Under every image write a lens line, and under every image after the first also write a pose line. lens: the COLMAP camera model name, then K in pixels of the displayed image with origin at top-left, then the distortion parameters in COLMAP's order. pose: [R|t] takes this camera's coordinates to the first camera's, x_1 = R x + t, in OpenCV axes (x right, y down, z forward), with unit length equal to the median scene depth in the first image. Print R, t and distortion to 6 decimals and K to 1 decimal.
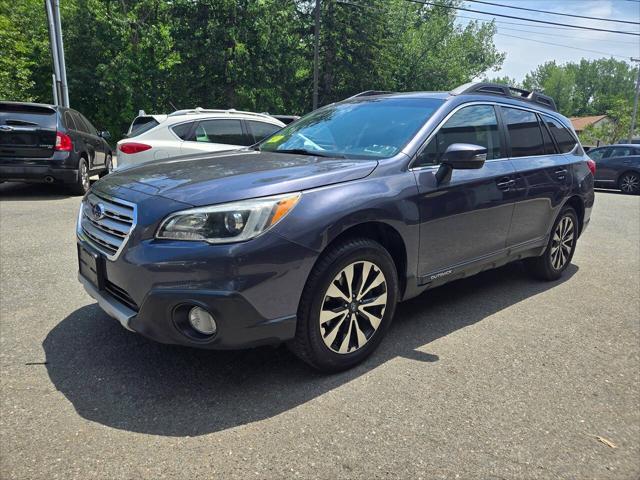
lens RADIAL K [[419.3, 0, 315.3], [0, 419.3, 240.9], [0, 0, 1]] dist [0.057603, -0.045837]
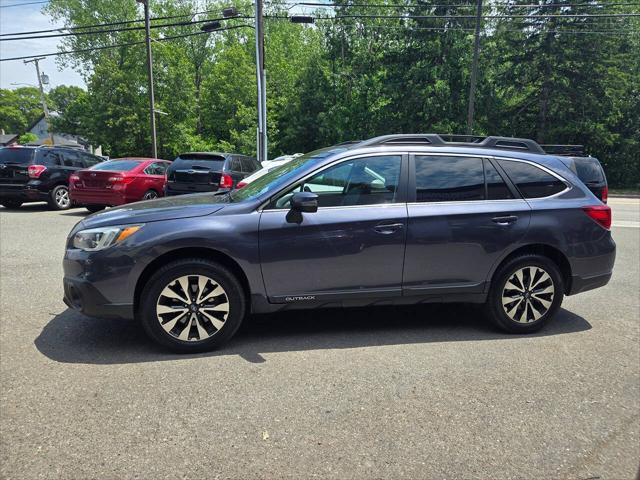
lens RADIAL K [[419.3, 0, 322.9], [0, 419.3, 246.0], [0, 0, 1]] dist [0.057603, -0.045837]
pose [[0.878884, 0.072573, -0.471482, 0.908454], [-0.101300, 0.994212, -0.035798, -0.031978], [0.466155, 0.079223, 0.881149, -0.033517]]
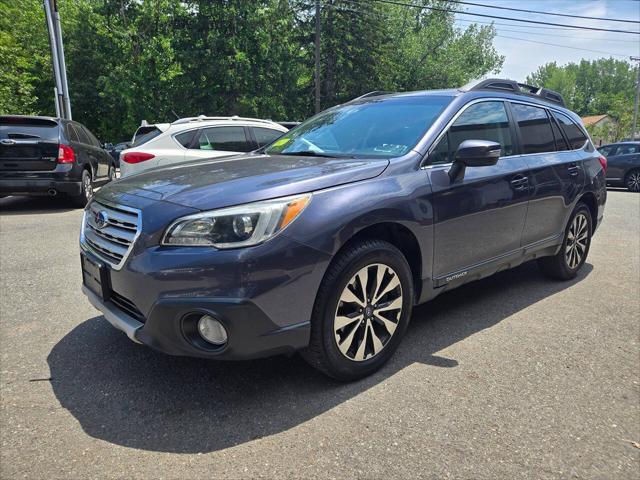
lens RADIAL K [[419.3, 0, 319.2], [0, 419.3, 242.7], [0, 0, 1]] dist [0.057603, -0.045837]
pose [[0.999635, -0.026892, -0.002561, -0.012410], [0.026859, 0.999567, -0.012027, 0.006415], [0.002883, 0.011954, 0.999924, 0.030084]]
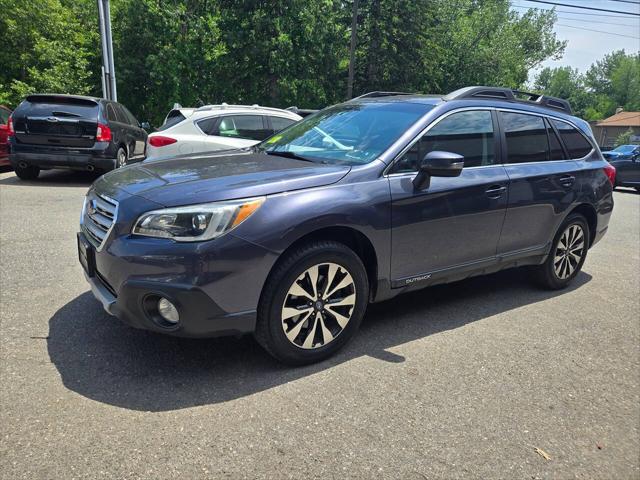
lens RADIAL K [[419.3, 0, 309.6], [0, 419.3, 245.1], [0, 0, 1]] dist [0.057603, -0.045837]
pose [[0.993230, 0.047230, -0.106134, 0.141676], [-0.044043, 0.998512, 0.032170, -0.022973], [0.107495, -0.027278, 0.993831, -0.040051]]
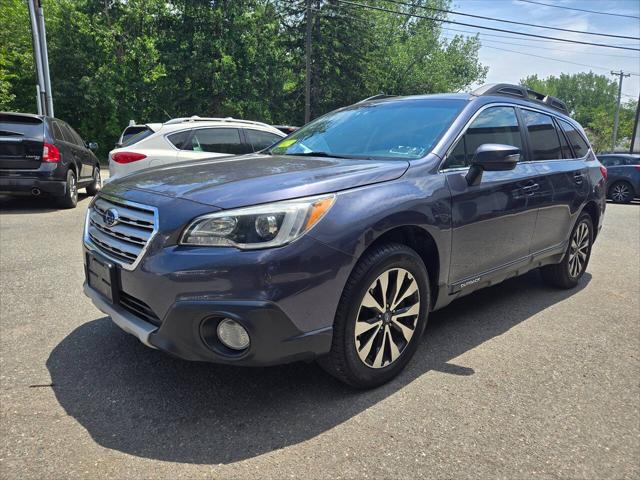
lens RADIAL K [[419.3, 0, 314.4], [0, 419.3, 252.4], [0, 0, 1]] dist [0.057603, -0.045837]
pose [[0.999507, -0.011688, 0.029128, -0.078623], [0.011842, 0.999917, -0.005134, 0.012683], [-0.029065, 0.005476, 0.999563, 0.059719]]
